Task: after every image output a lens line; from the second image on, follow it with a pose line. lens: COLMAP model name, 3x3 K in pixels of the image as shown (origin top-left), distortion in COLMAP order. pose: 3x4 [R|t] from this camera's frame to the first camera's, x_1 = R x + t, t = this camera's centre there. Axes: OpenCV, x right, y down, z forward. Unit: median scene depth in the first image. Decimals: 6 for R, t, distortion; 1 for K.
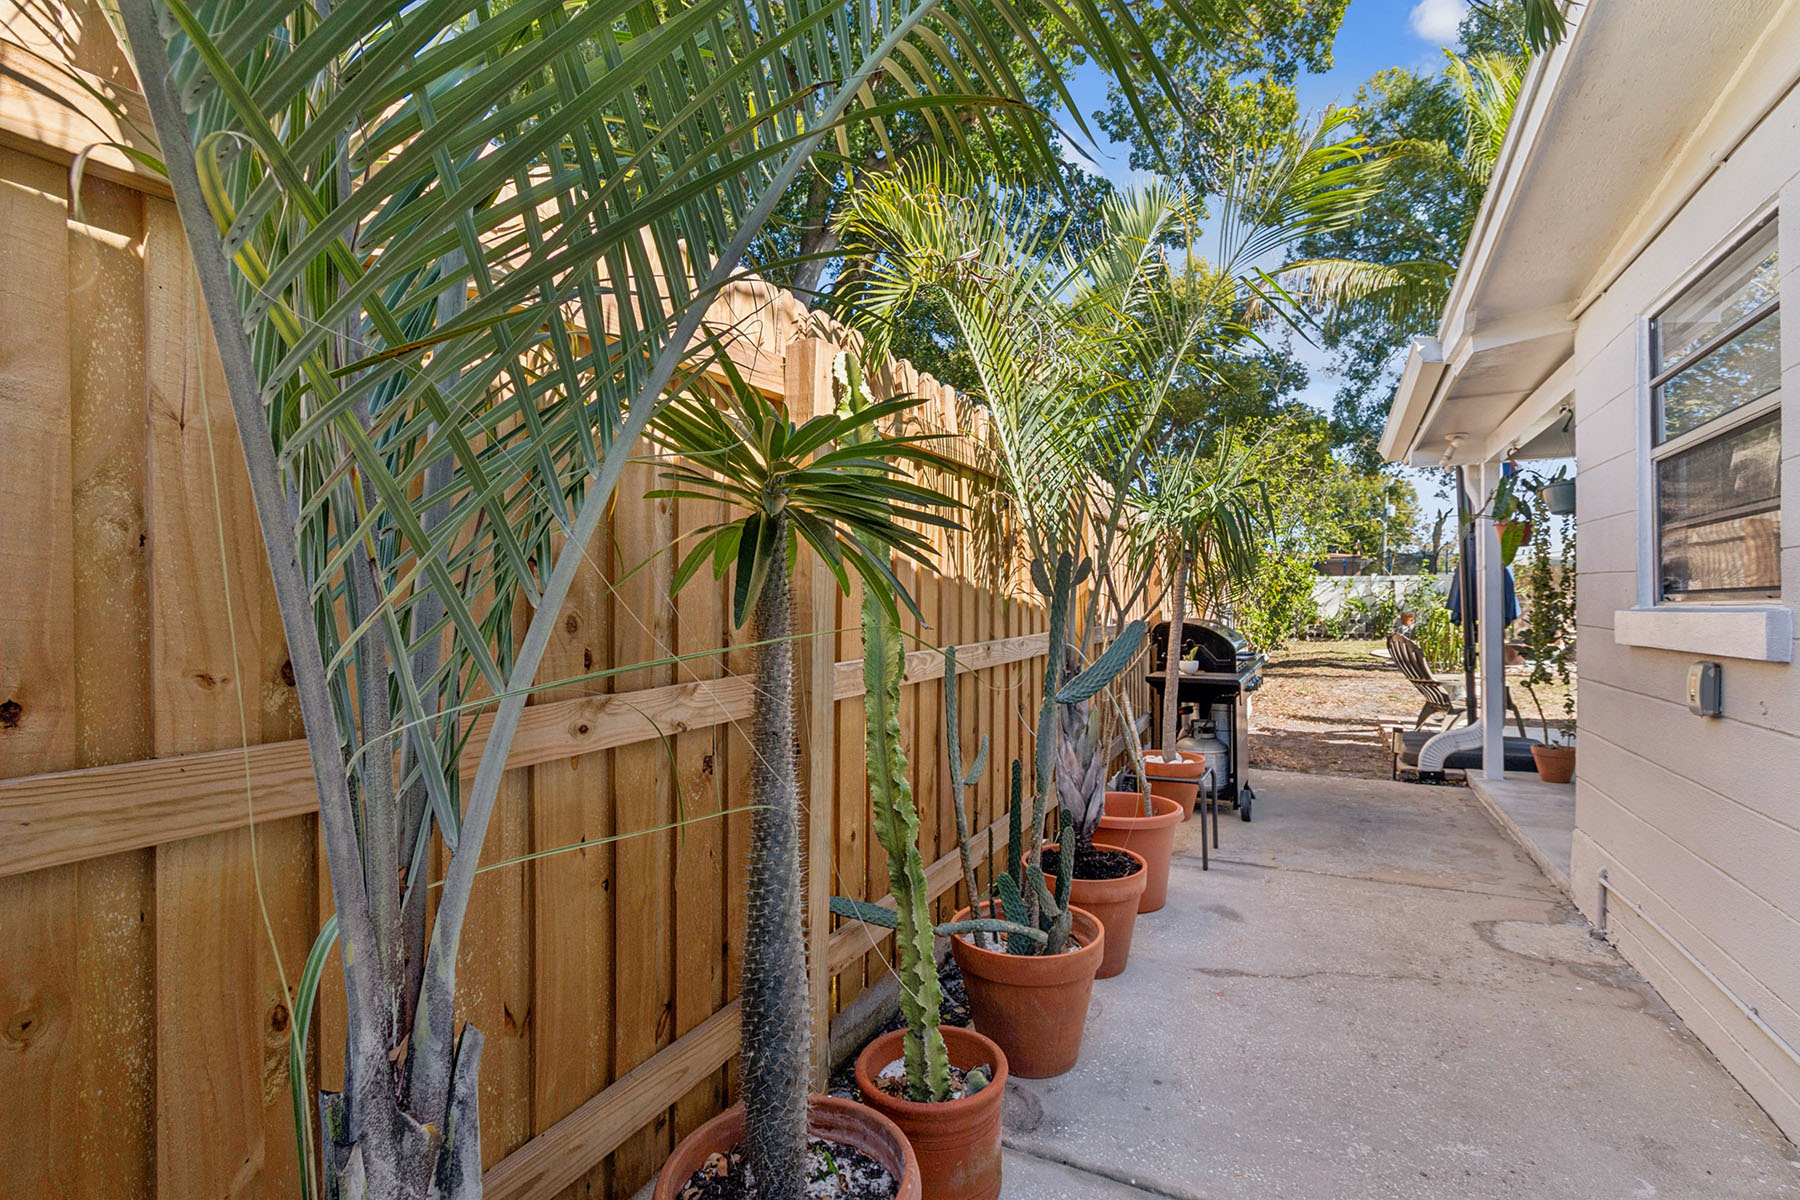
lens RADIAL K [[796.1, 0, 895.1], [0, 796.1, 610.7], [0, 0, 1]] dist [0.001997, -0.000003]
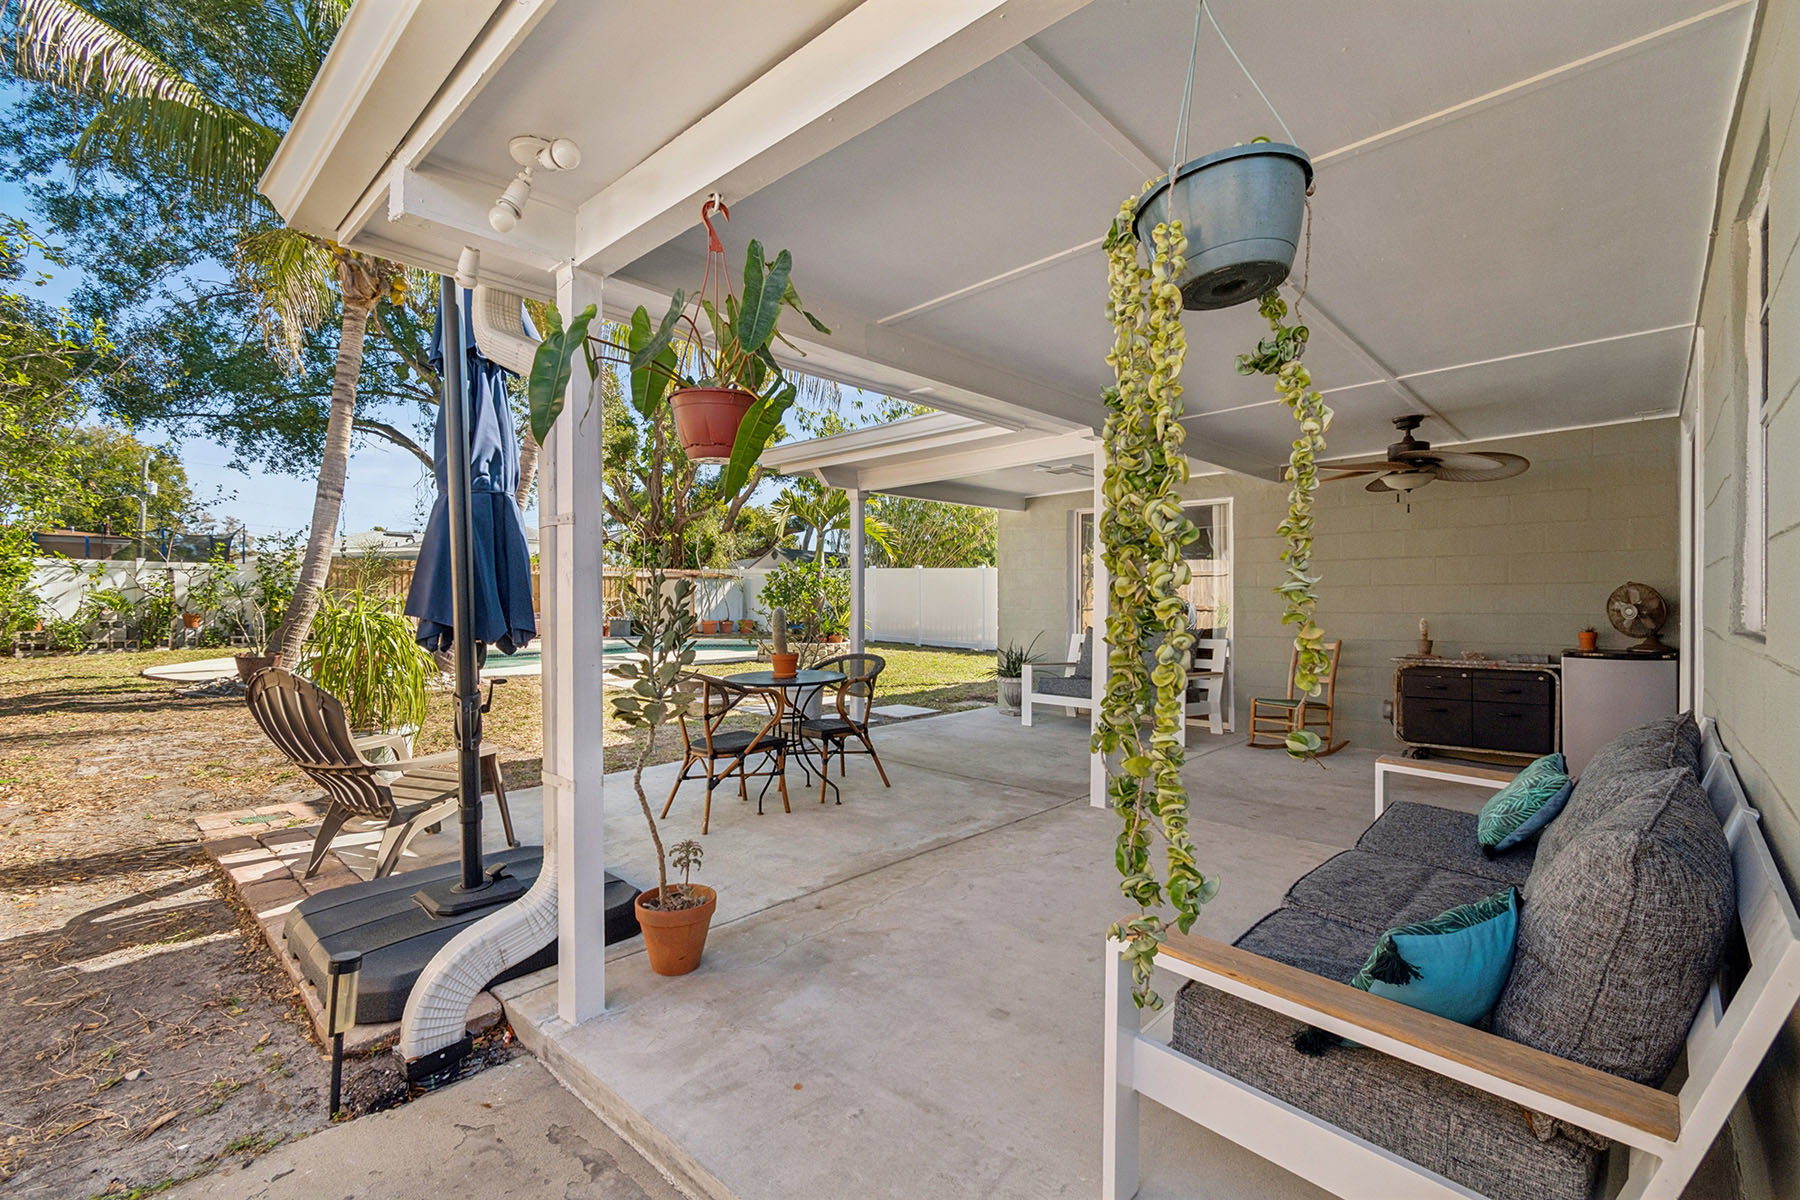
lens RADIAL K [[796.4, 0, 891.5], [0, 796.4, 597.2], [0, 0, 1]] dist [0.002949, 0.000603]
pose [[0.261329, 0.008337, 0.965214, 0.083048], [0.004098, 0.999944, -0.009746, -0.001129], [-0.965241, 0.006502, 0.261280, 0.158800]]
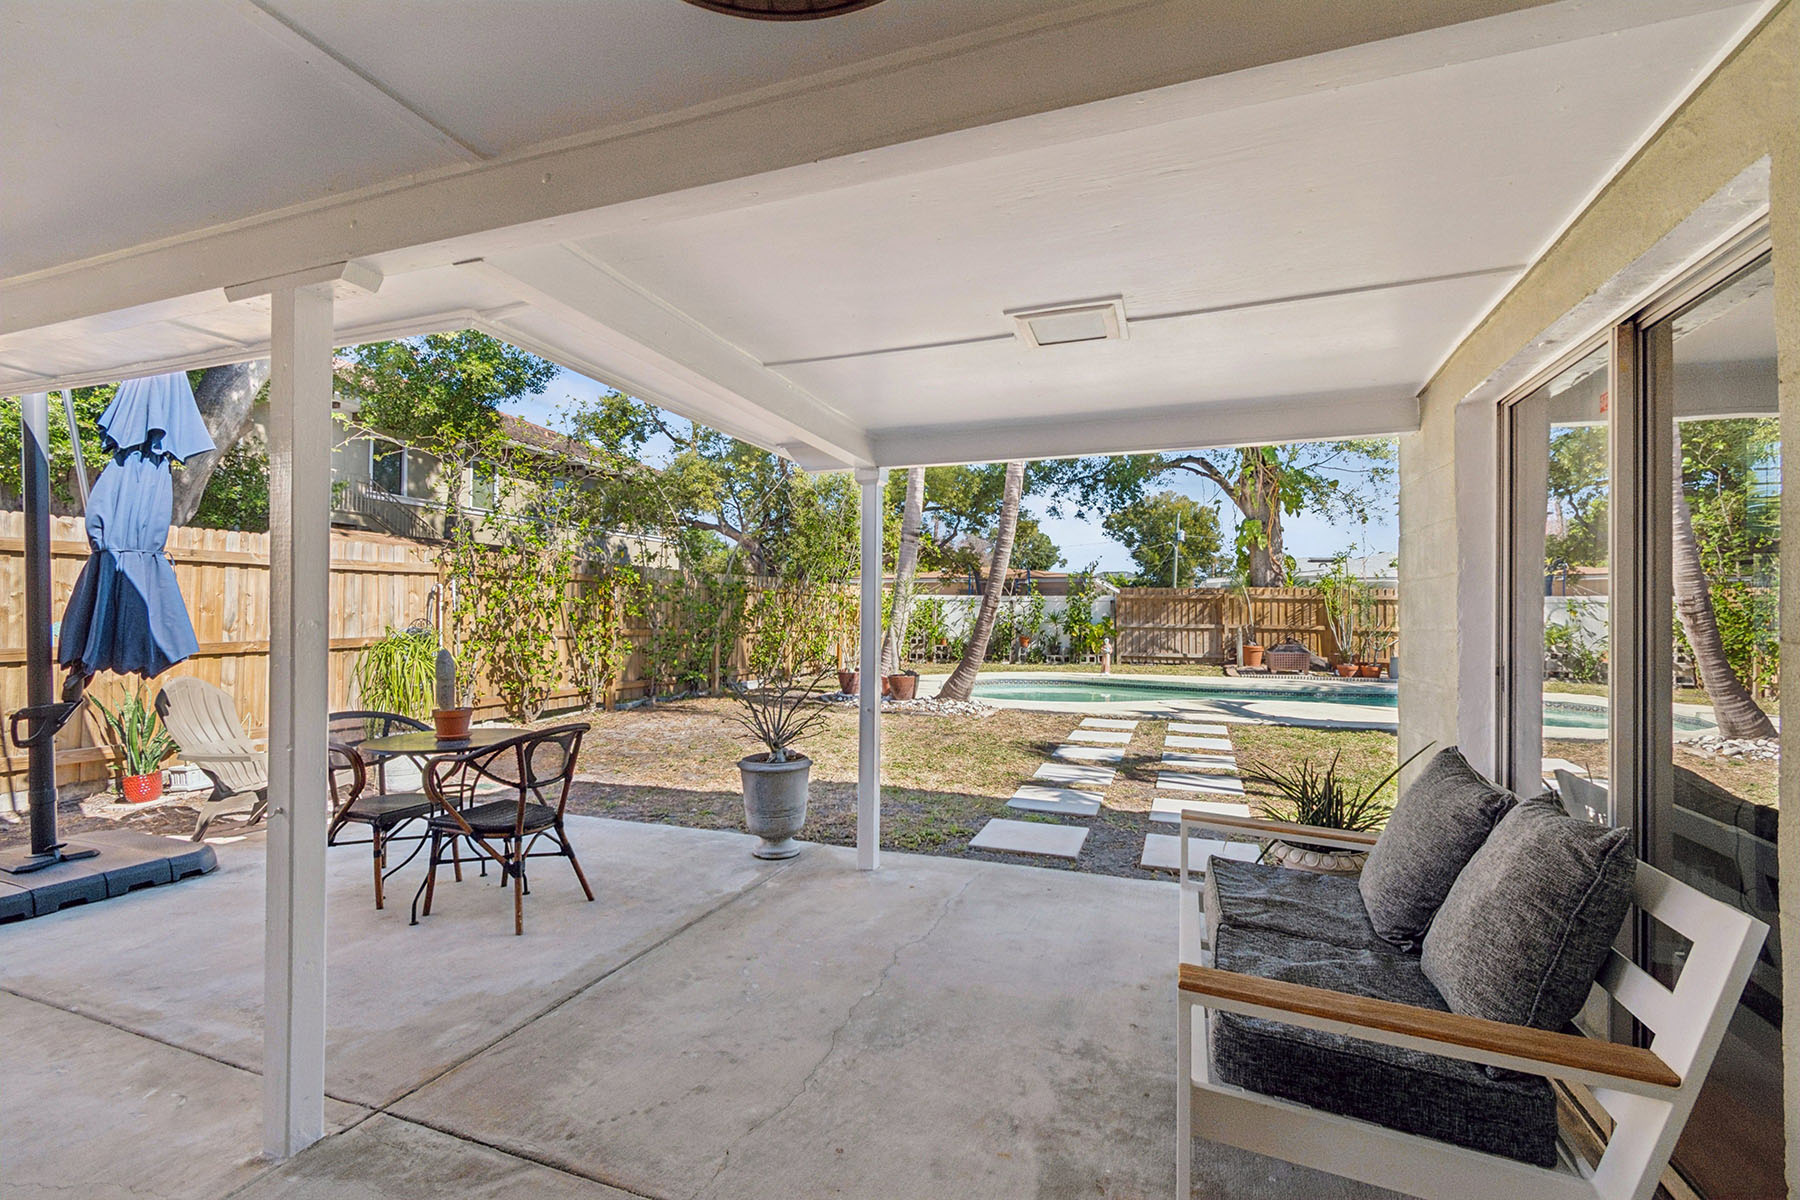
lens RADIAL K [[796.1, 0, 895.1], [0, 796.1, 610.7], [0, 0, 1]] dist [0.001997, -0.000003]
pose [[0.990760, 0.017679, 0.134467, 0.354524], [-0.015550, 0.999737, -0.016862, -0.007442], [-0.134730, 0.014615, 0.990775, 0.062426]]
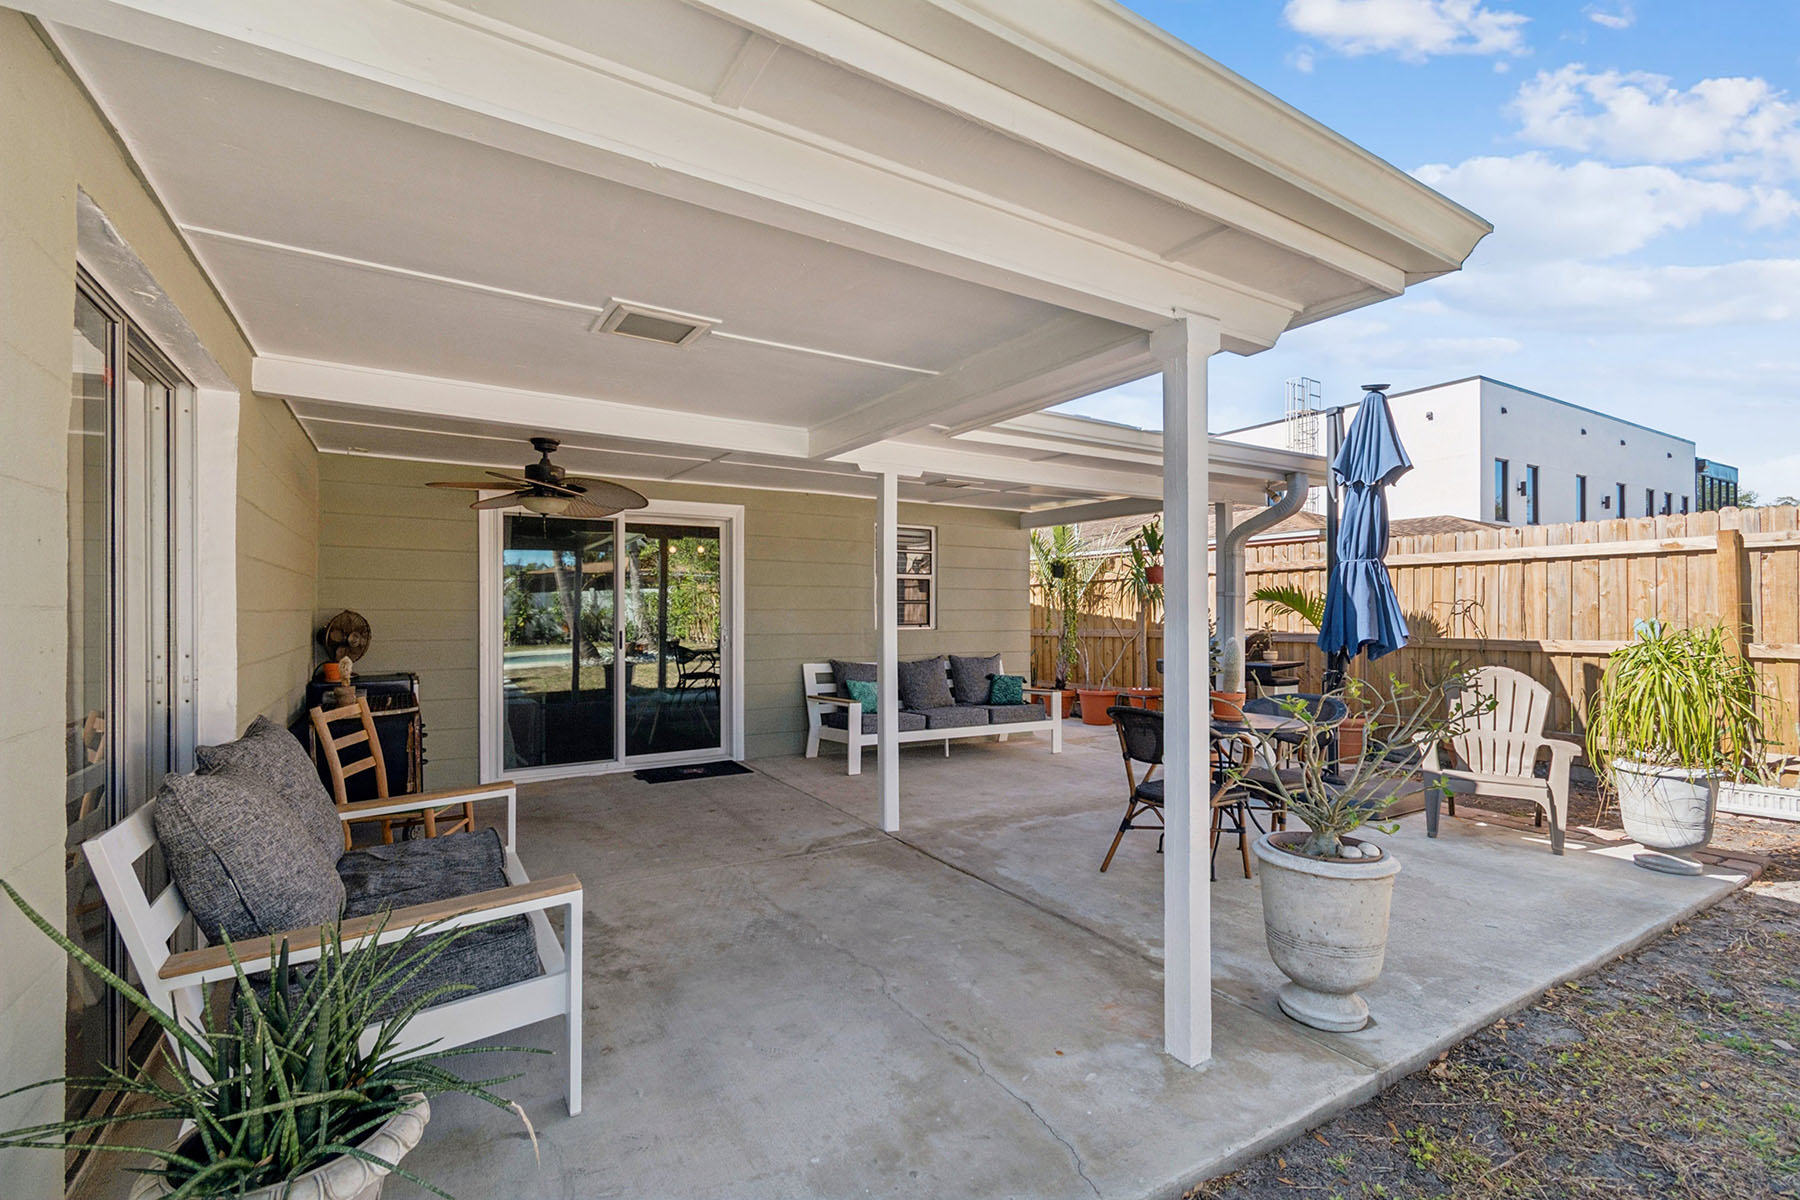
lens RADIAL K [[796.1, 0, 895.1], [0, 796.1, 610.7], [0, 0, 1]] dist [0.001997, -0.000003]
pose [[-0.512857, 0.001870, -0.858472, 0.483255], [-0.002923, 0.999988, 0.003924, -0.007625], [0.858469, 0.004522, -0.512846, 0.271585]]
